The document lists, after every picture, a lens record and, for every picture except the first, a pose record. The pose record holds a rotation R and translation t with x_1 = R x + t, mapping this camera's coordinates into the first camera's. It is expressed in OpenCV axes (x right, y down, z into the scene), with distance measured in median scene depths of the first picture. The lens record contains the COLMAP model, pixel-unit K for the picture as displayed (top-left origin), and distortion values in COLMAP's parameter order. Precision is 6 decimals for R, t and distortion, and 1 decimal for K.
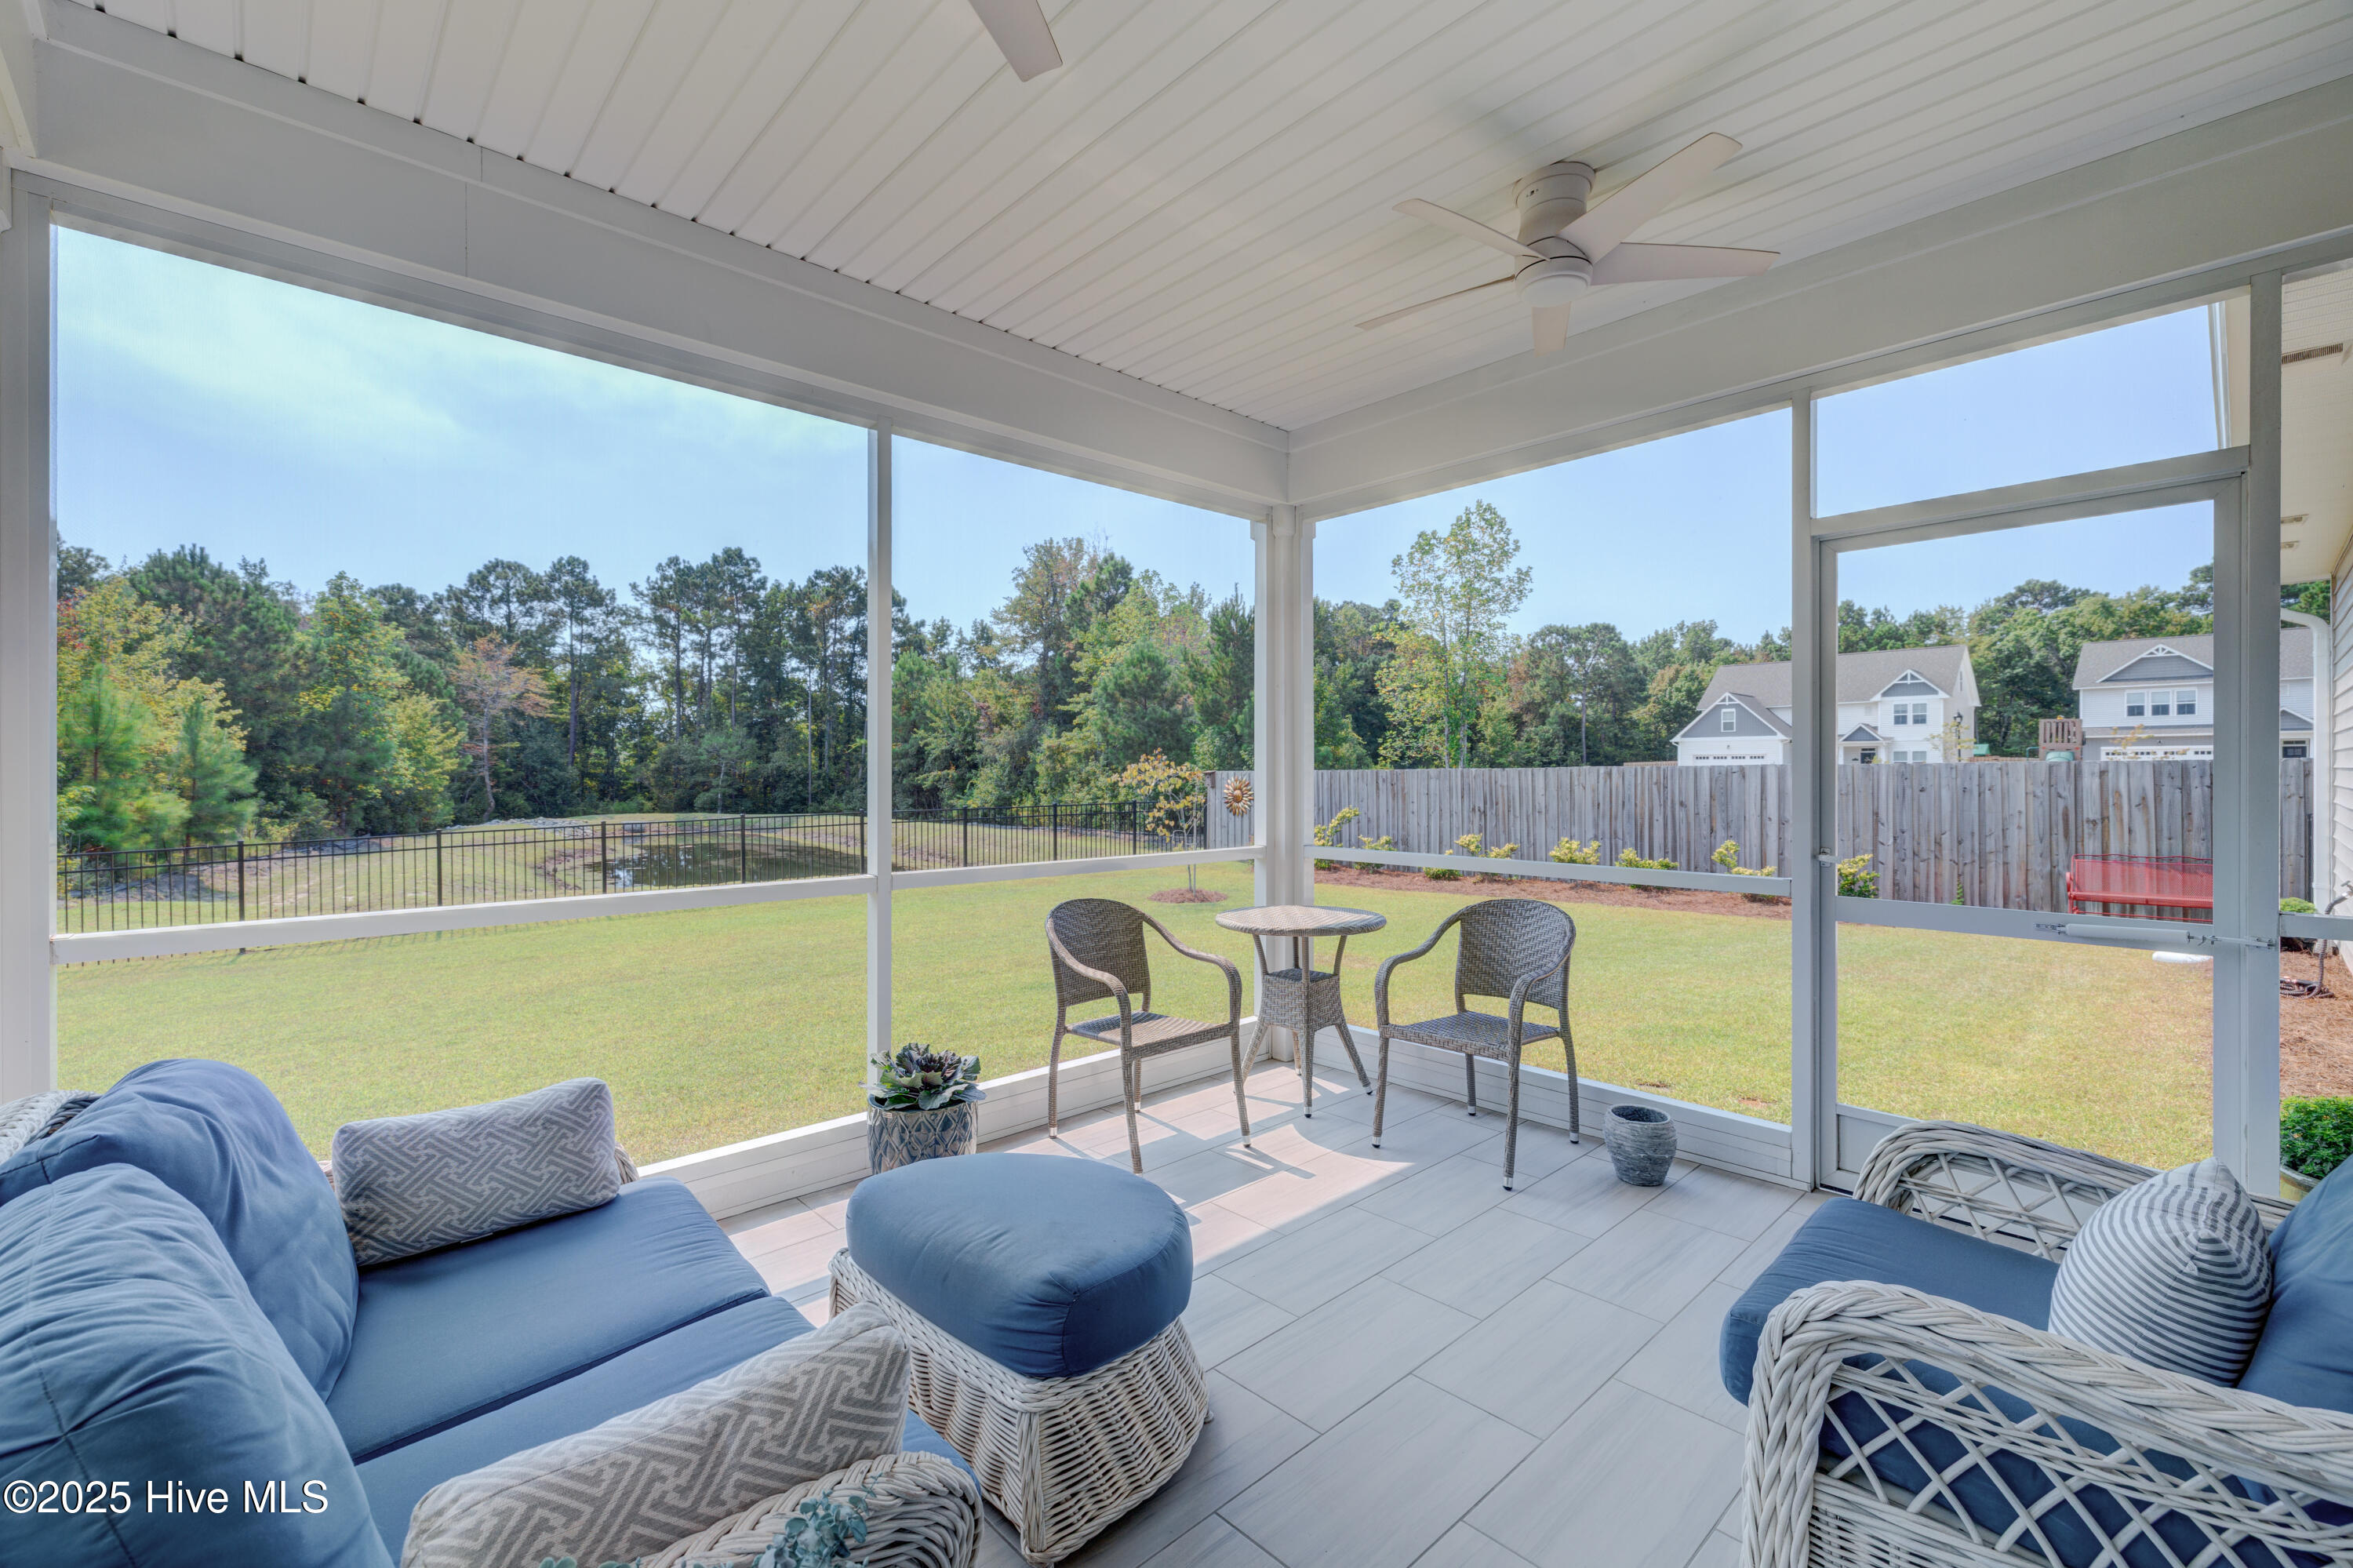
lens RADIAL K [[983.2, 0, 1160.4], [0, 983.2, 777.4], [0, 0, 1]] dist [-0.000815, -0.000399]
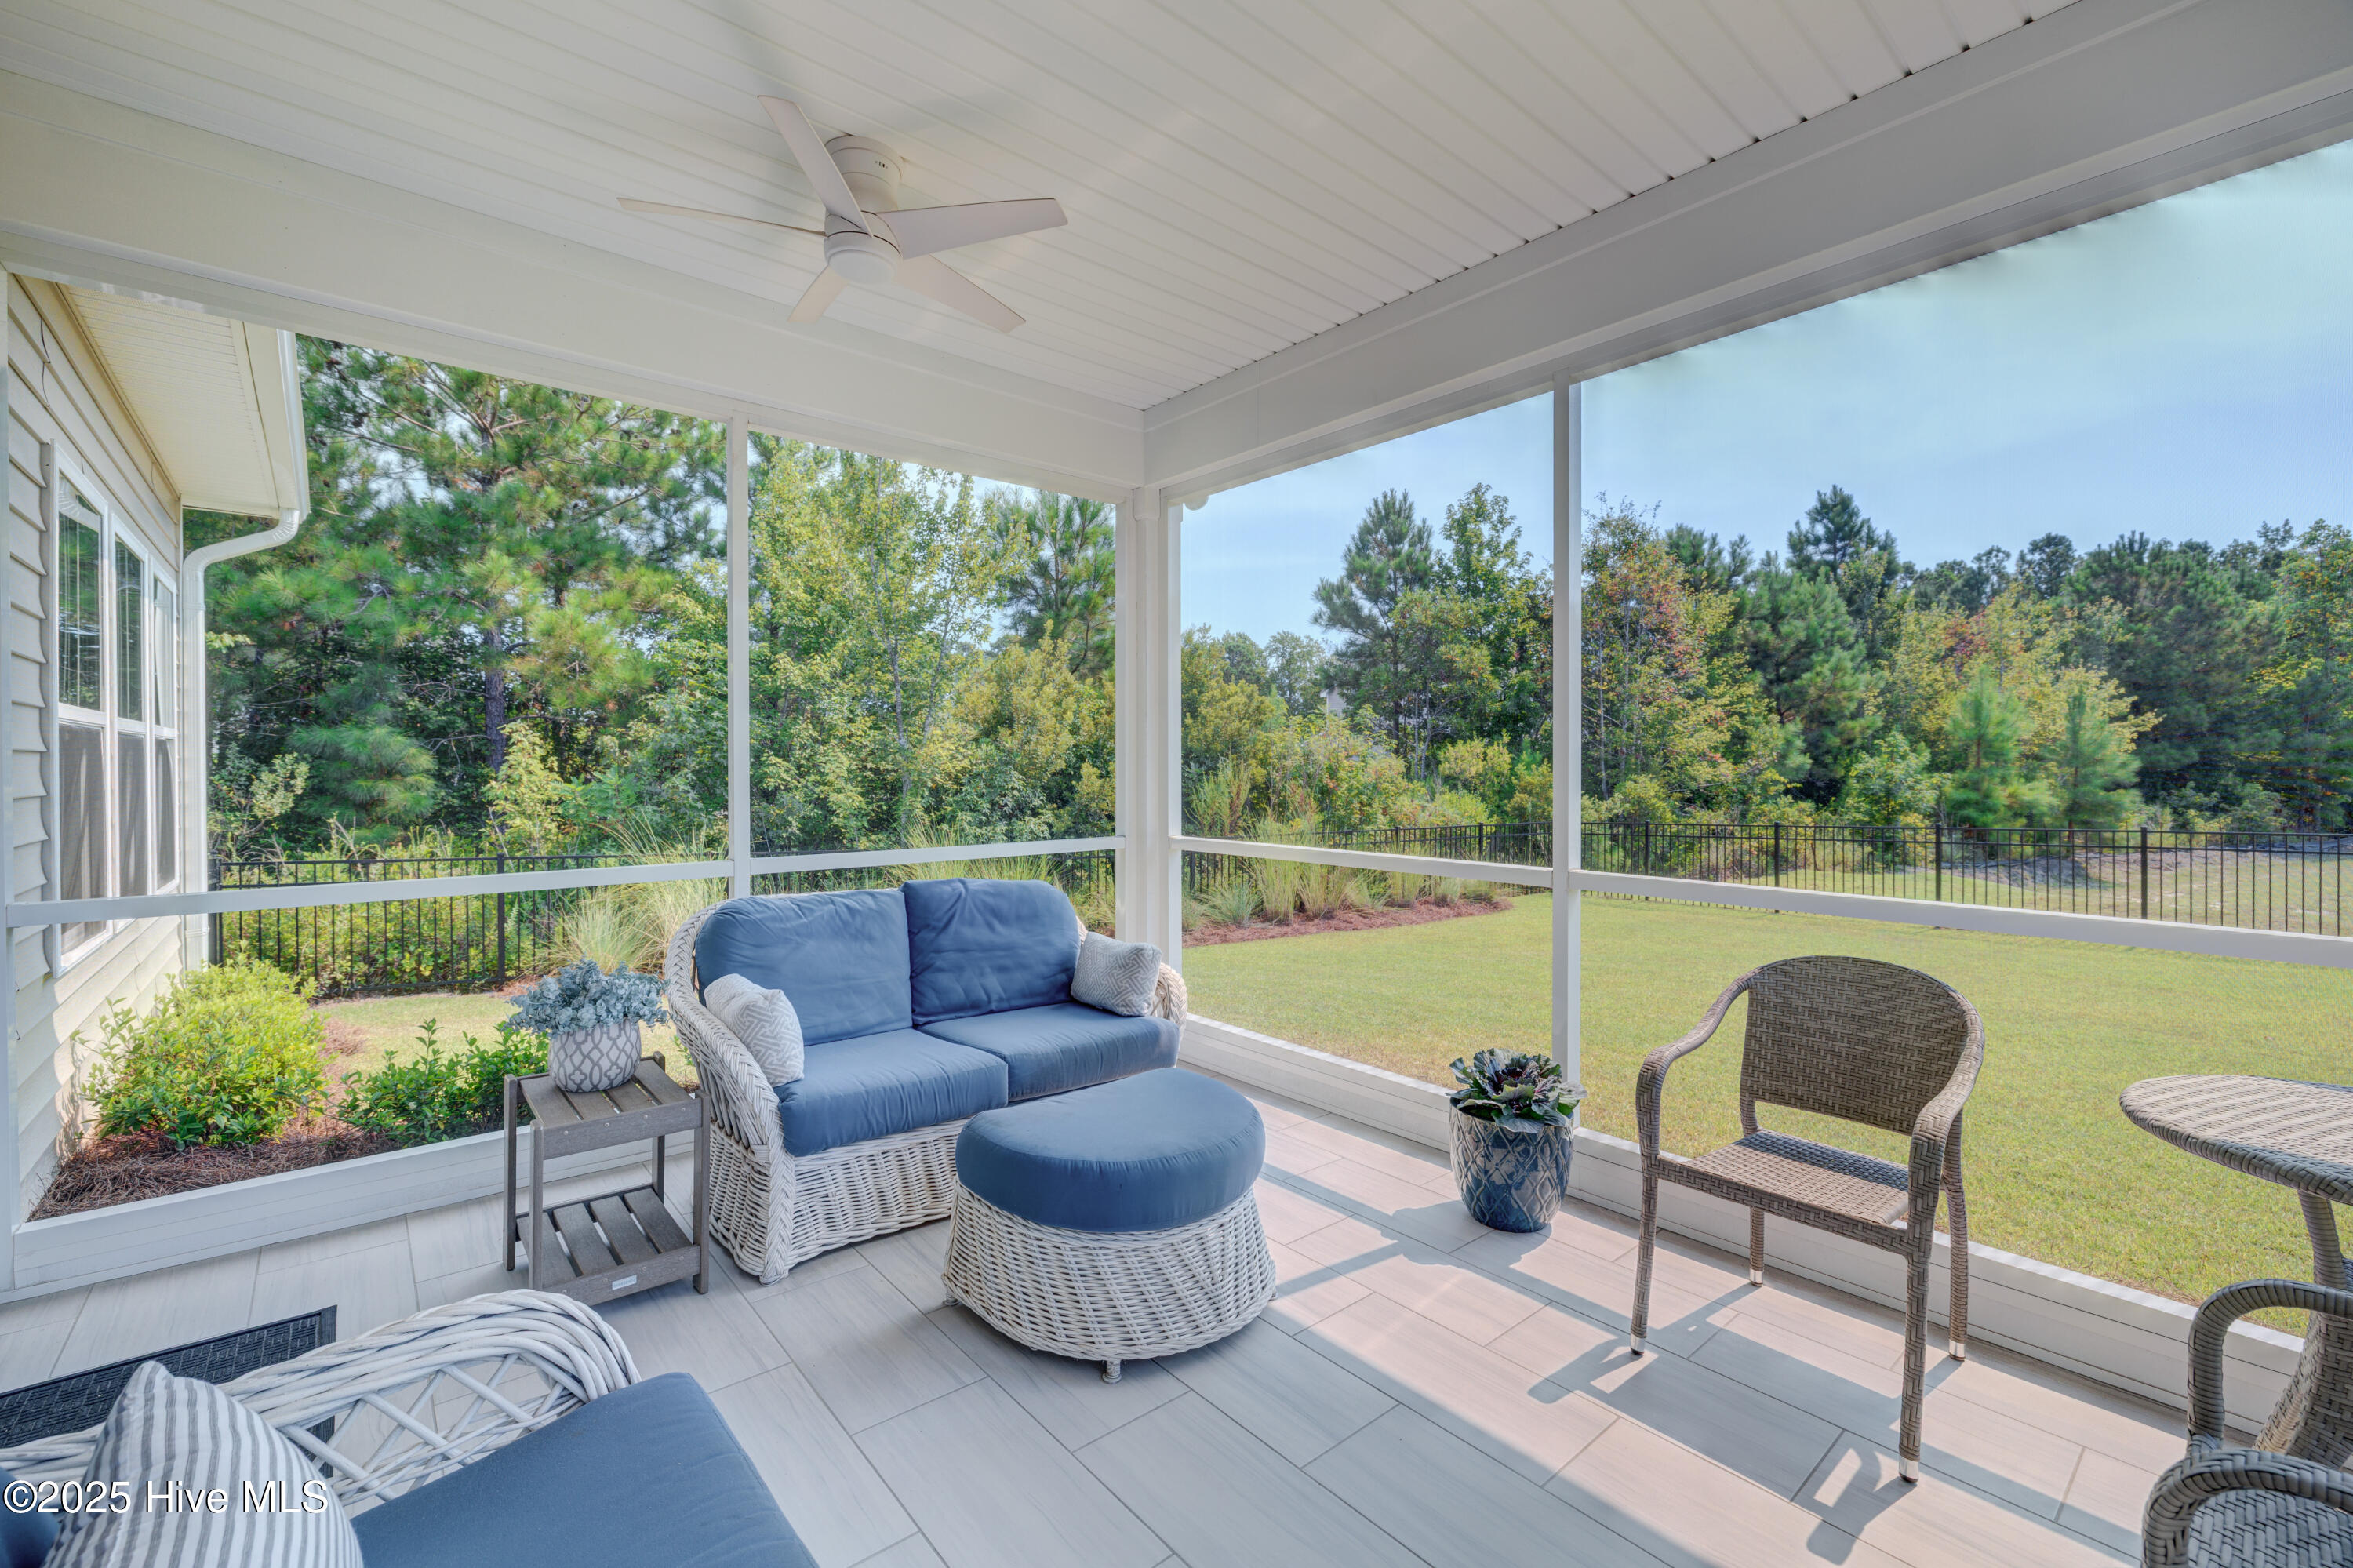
lens RADIAL K [[983.2, 0, 1156.9], [0, 983.2, 781.2], [0, 0, 1]] dist [-0.000815, -0.000399]
pose [[-0.049624, 0.016697, -0.998628, 0.033649], [-0.002138, 0.999856, 0.016824, 0.000258], [0.998766, 0.002969, -0.049581, 0.034706]]
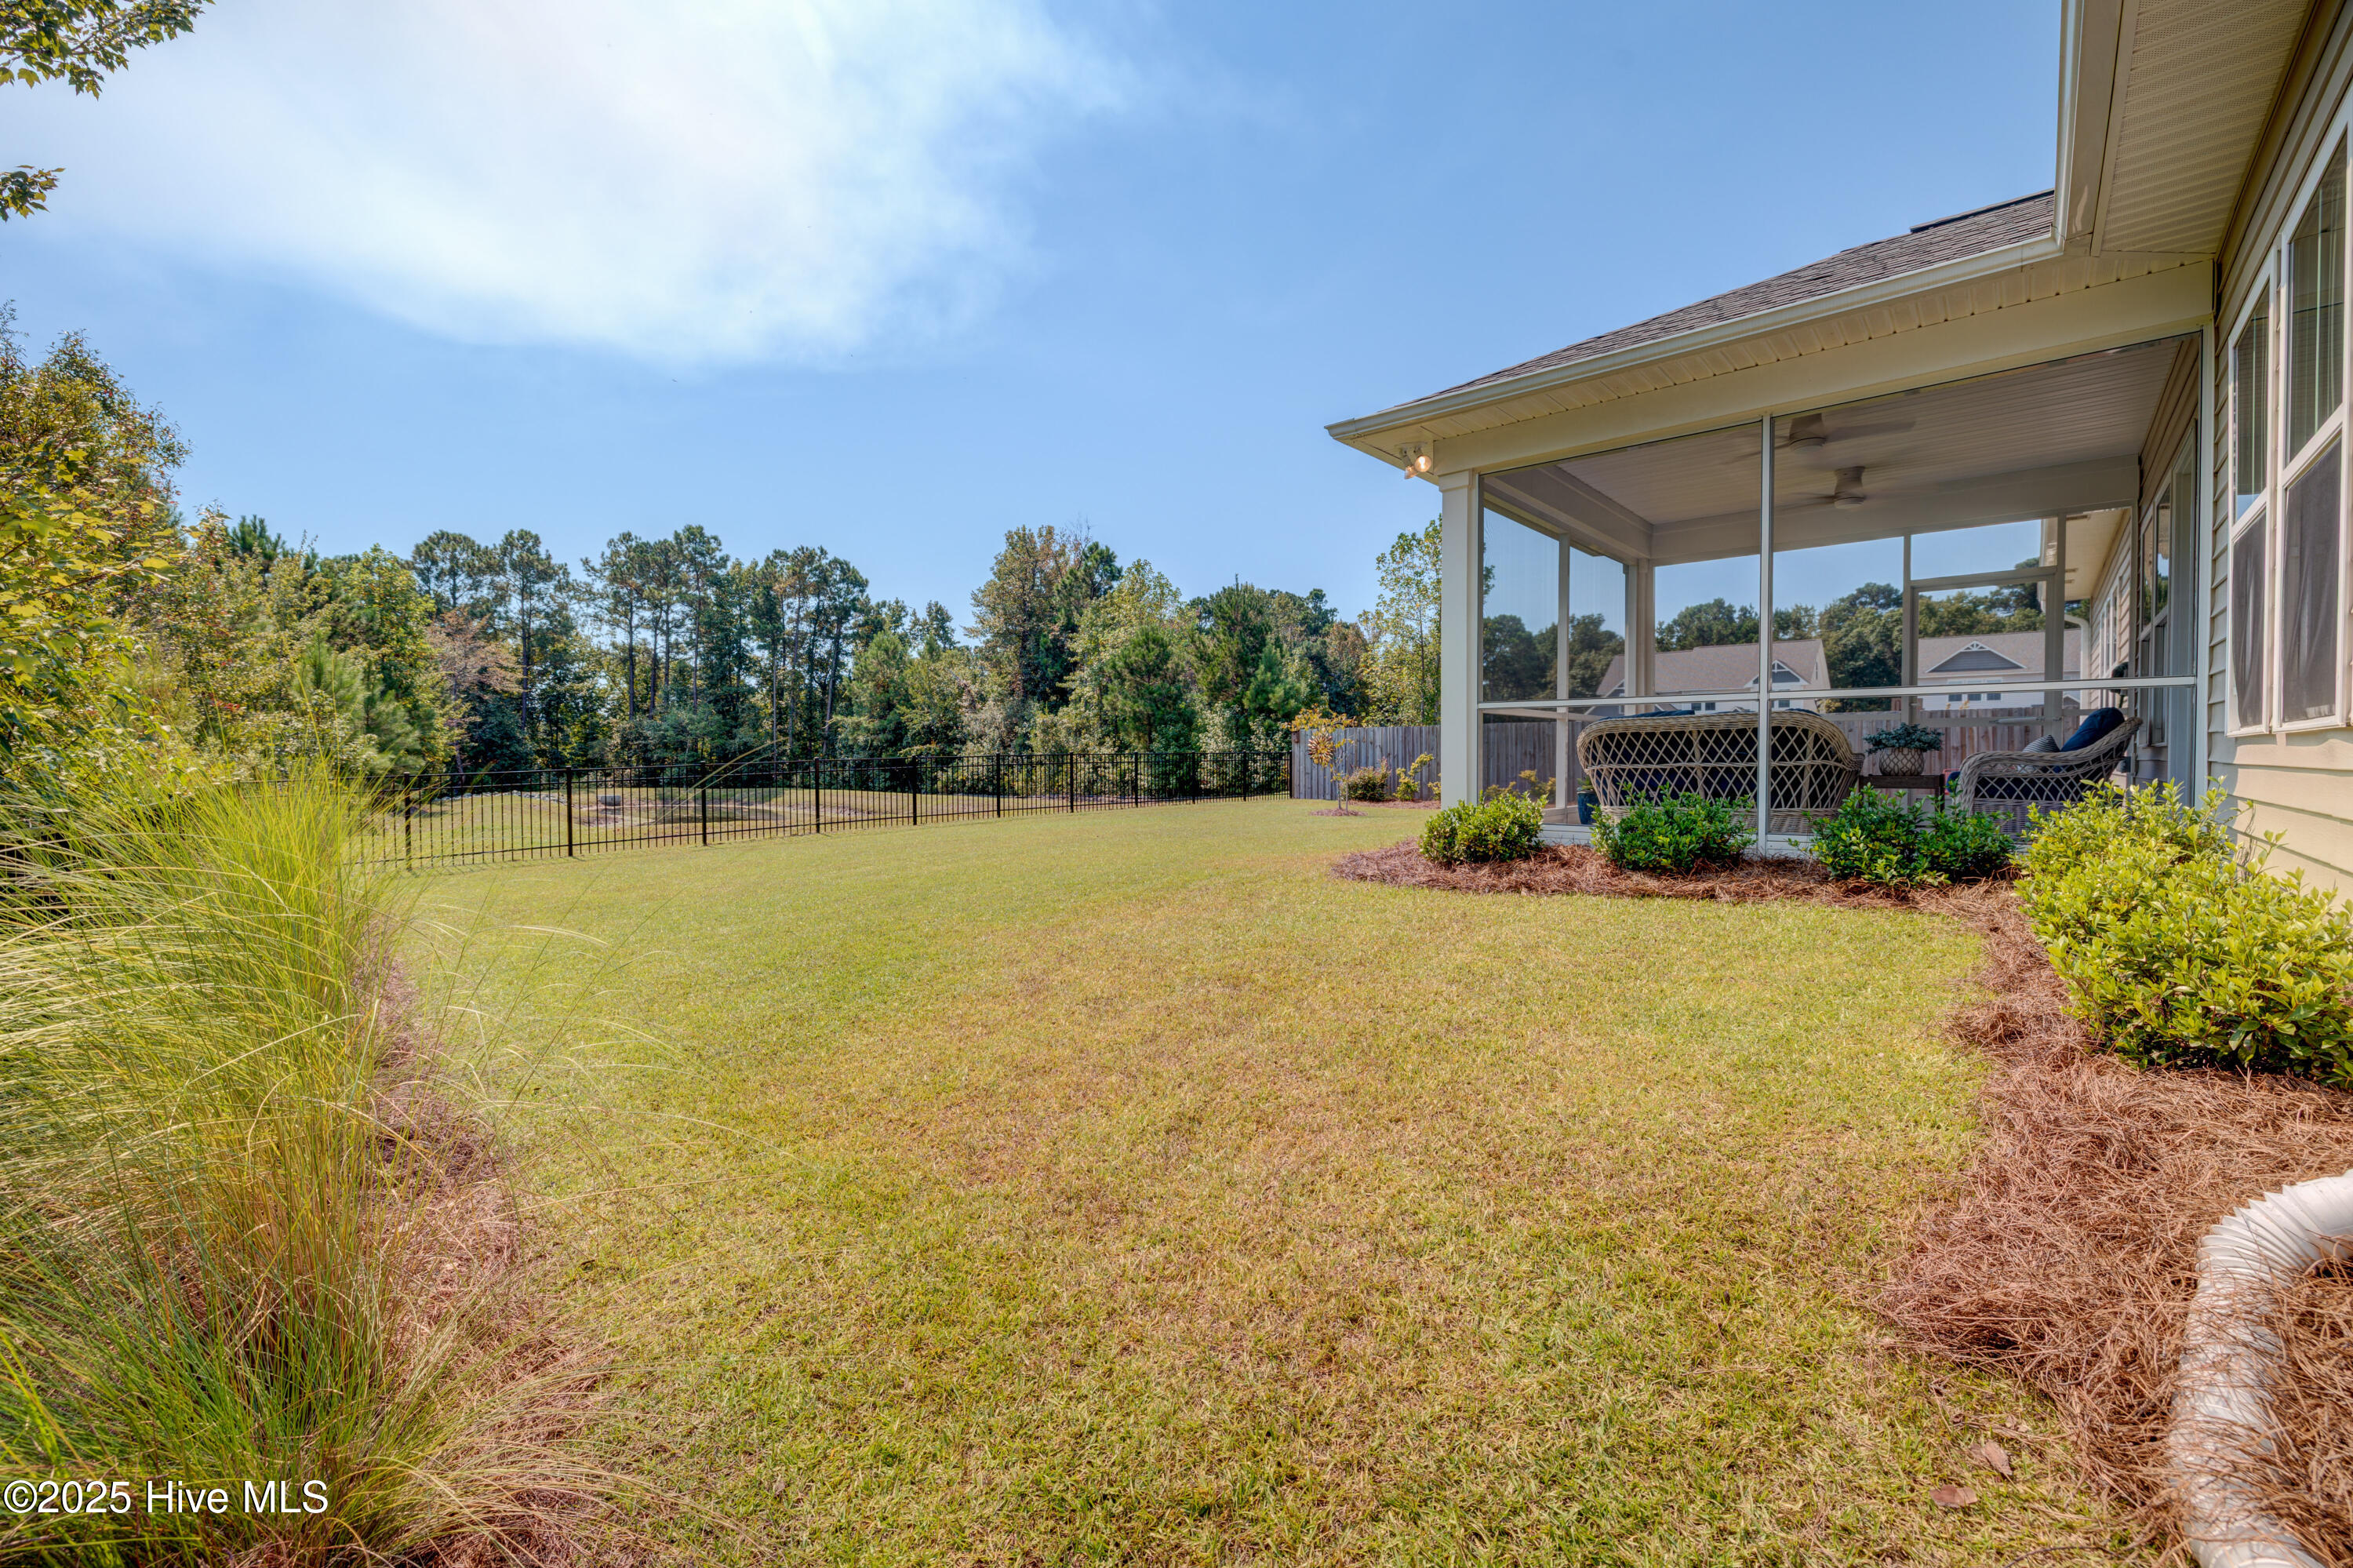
lens RADIAL K [[983.2, 0, 1161.8], [0, 983.2, 775.9], [0, 0, 1]] dist [-0.000815, -0.000399]
pose [[0.994101, -0.000984, 0.108455, -0.081934], [-0.000440, 0.999914, 0.013111, 0.011851], [-0.108458, -0.013081, 0.994015, -0.071915]]
